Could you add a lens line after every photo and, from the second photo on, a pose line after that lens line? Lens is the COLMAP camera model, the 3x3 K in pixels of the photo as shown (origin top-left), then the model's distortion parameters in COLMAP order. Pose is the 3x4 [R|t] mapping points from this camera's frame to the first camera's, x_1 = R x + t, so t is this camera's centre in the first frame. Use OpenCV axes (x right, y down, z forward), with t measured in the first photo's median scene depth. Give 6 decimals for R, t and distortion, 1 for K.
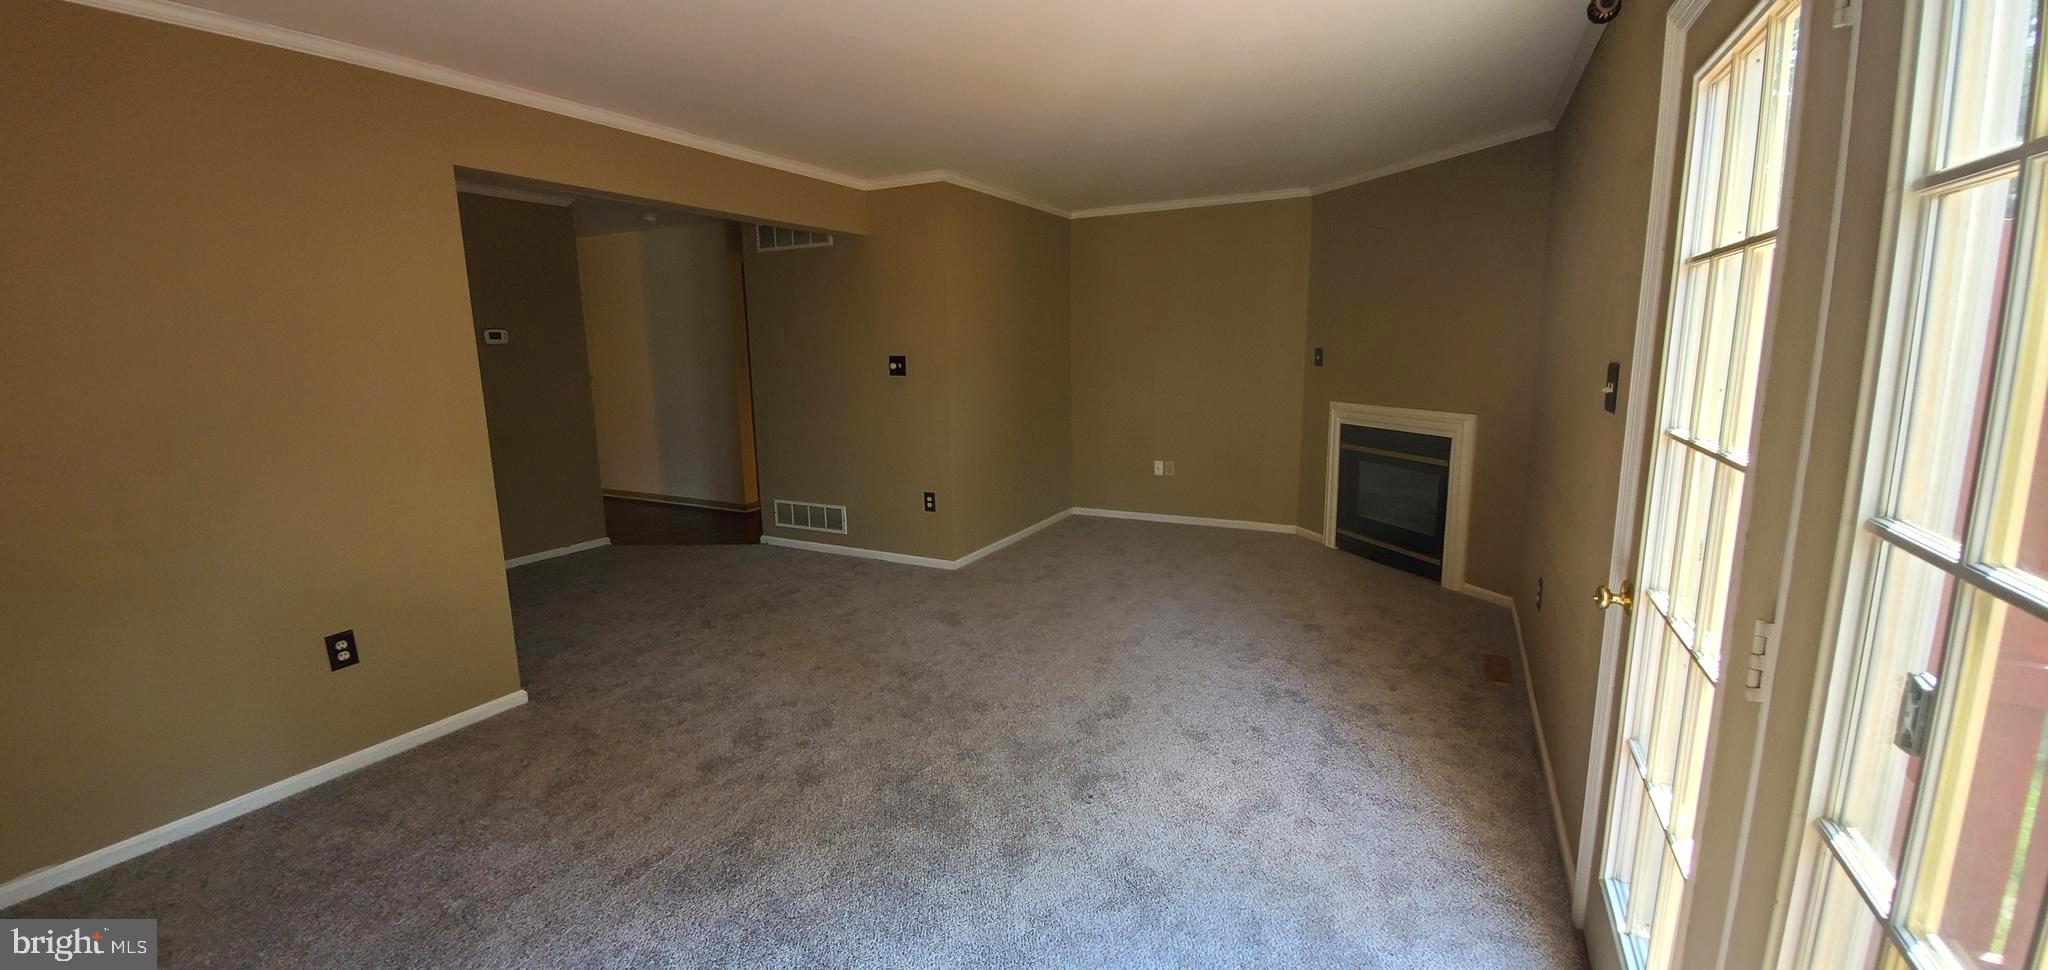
lens RADIAL K [[806.7, 0, 1022.2], [0, 806.7, 478.1], [0, 0, 1]] dist [0.002369, -0.012067]
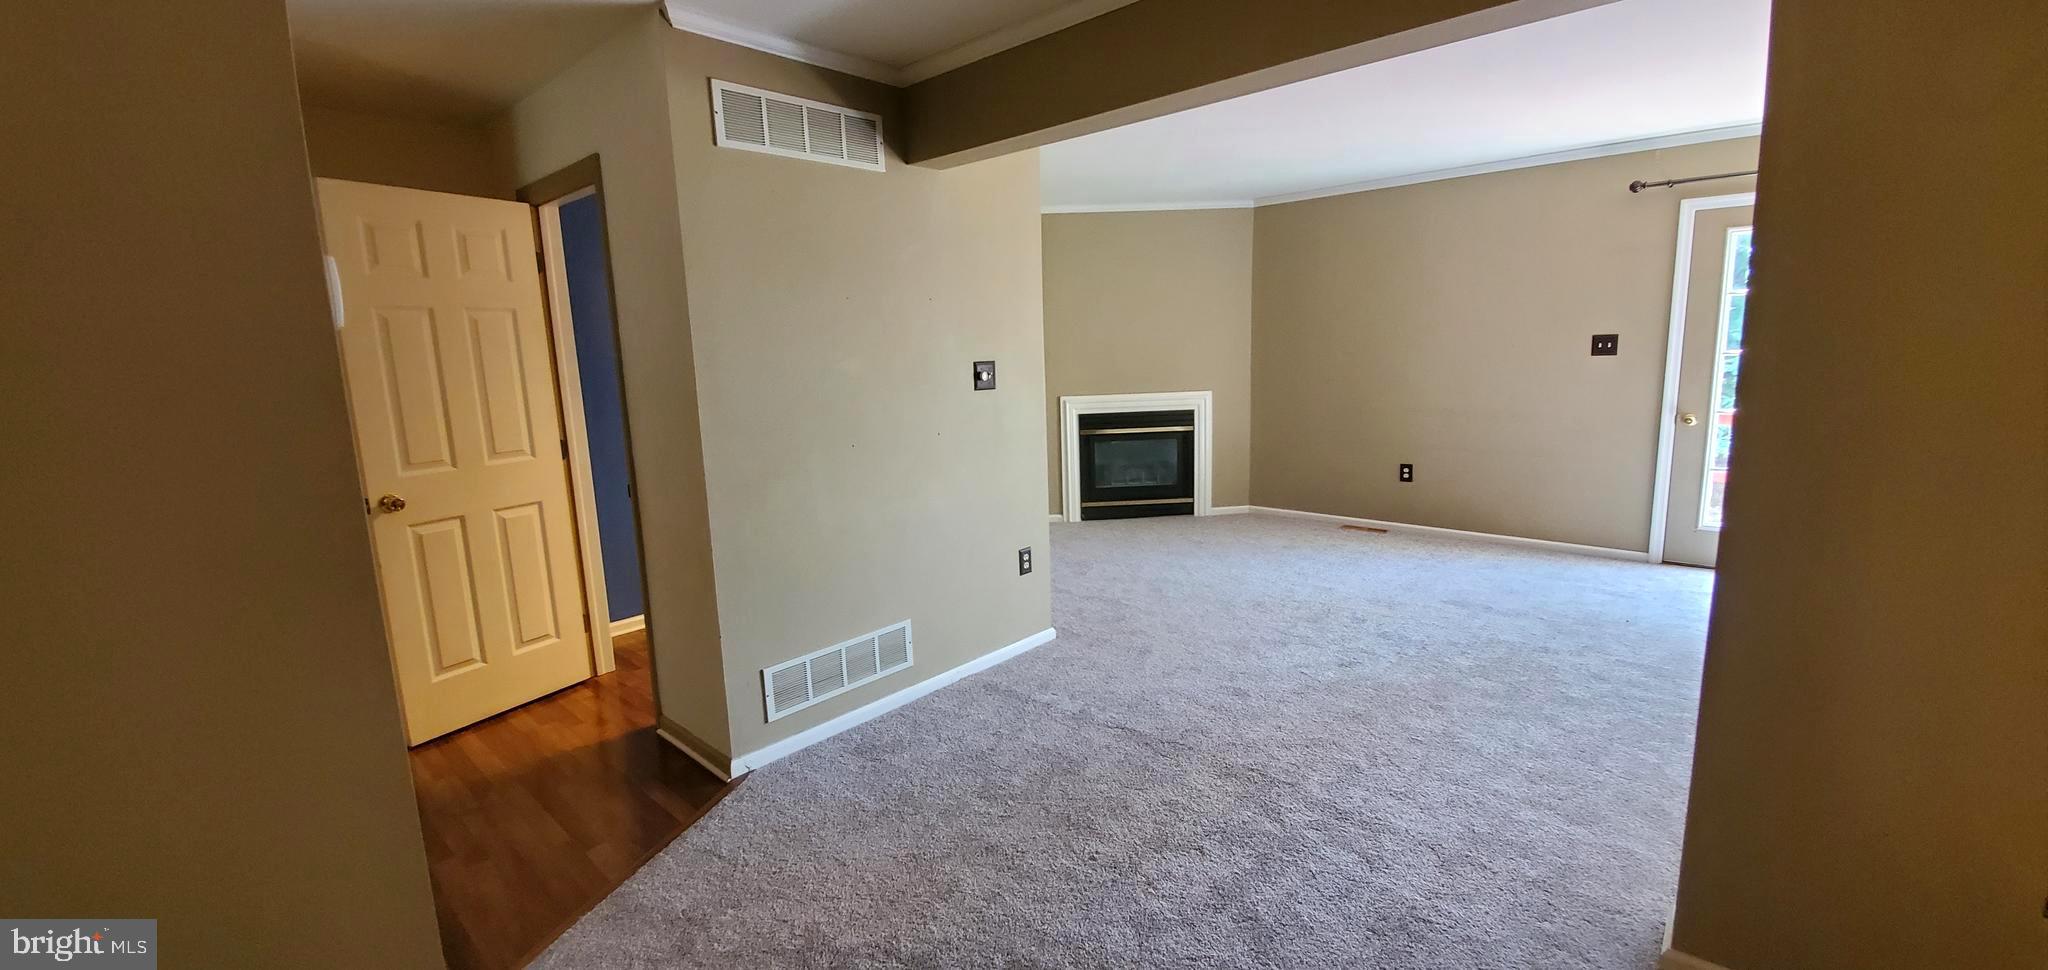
lens RADIAL K [[806.7, 0, 1022.2], [0, 806.7, 478.1], [0, 0, 1]] dist [0.002369, -0.012067]
pose [[0.255507, -0.153826, 0.954491, -0.818723], [0.183795, 0.976986, 0.108251, -0.126296], [-0.949176, 0.147772, 0.277899, 0.809935]]
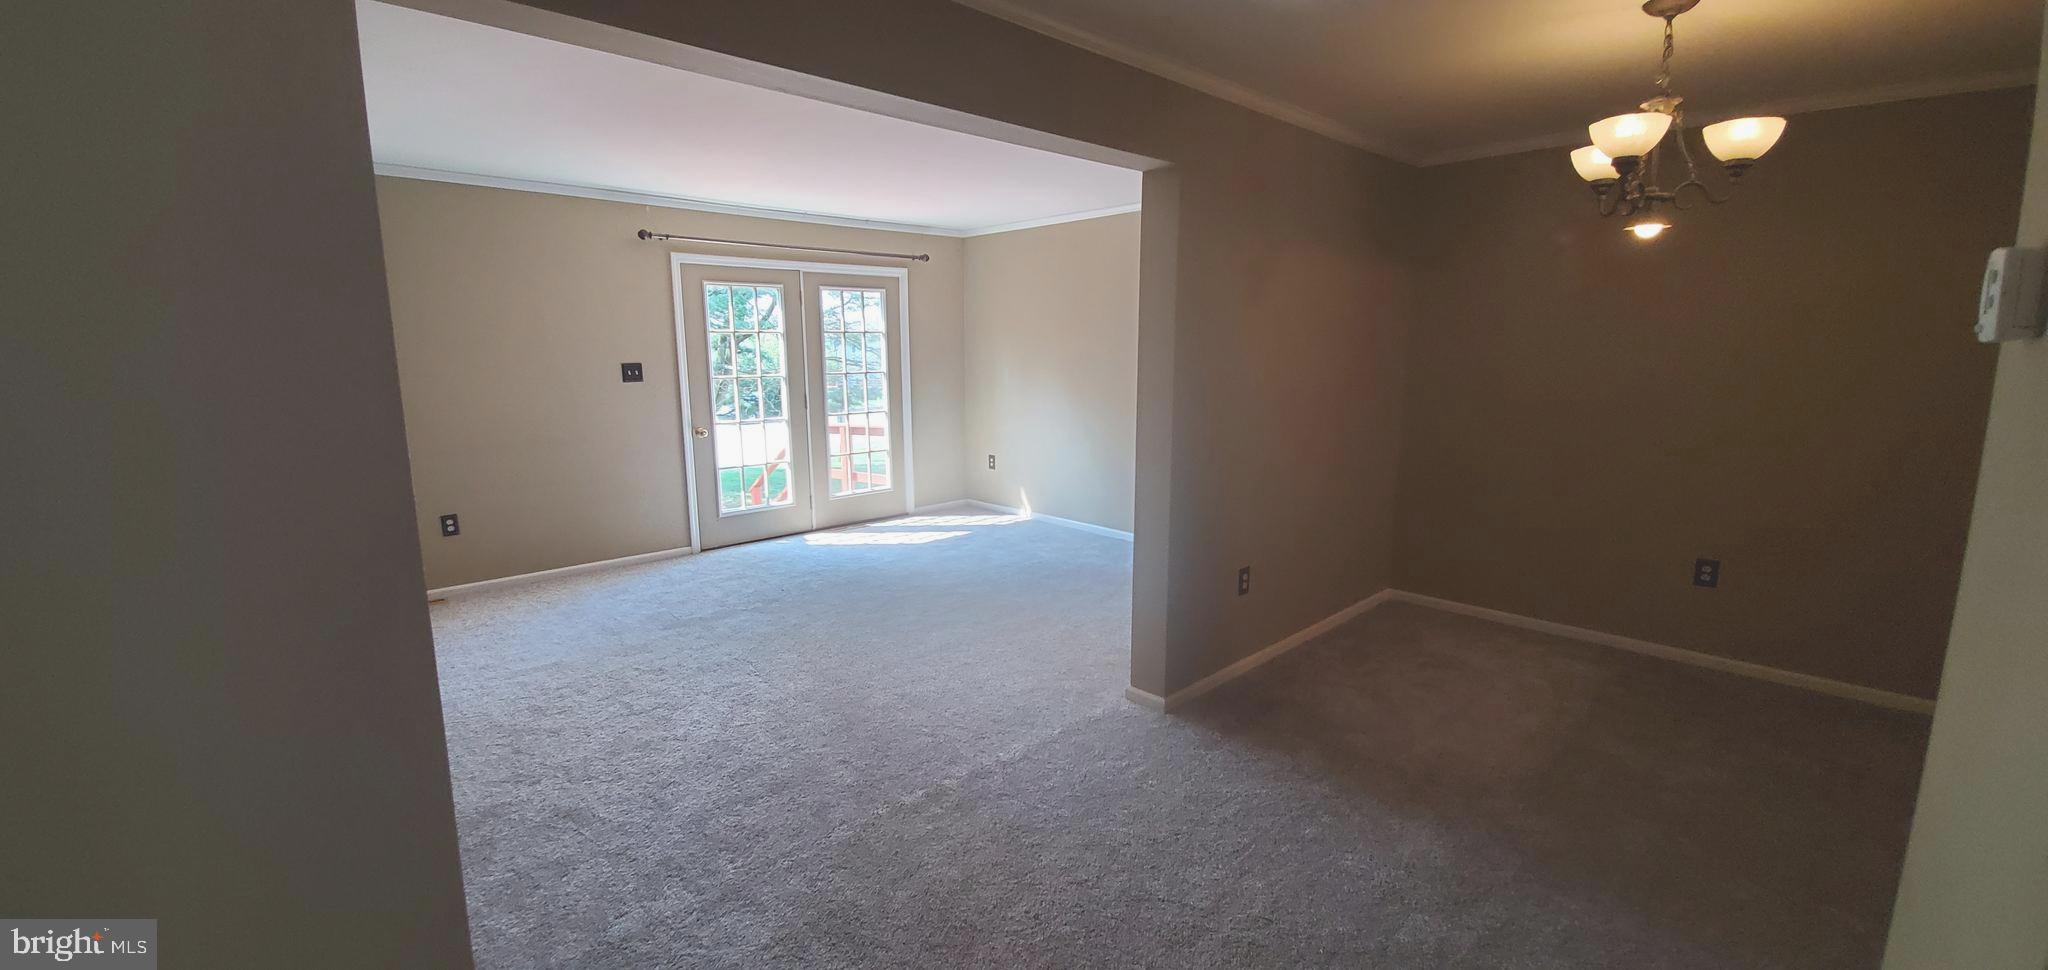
lens RADIAL K [[806.7, 0, 1022.2], [0, 806.7, 478.1], [0, 0, 1]] dist [0.002369, -0.012067]
pose [[-0.946645, -0.034483, 0.320427, -0.536266], [0.068411, 0.950100, 0.304353, -0.206002], [-0.314933, 0.310035, -0.897048, 1.229794]]
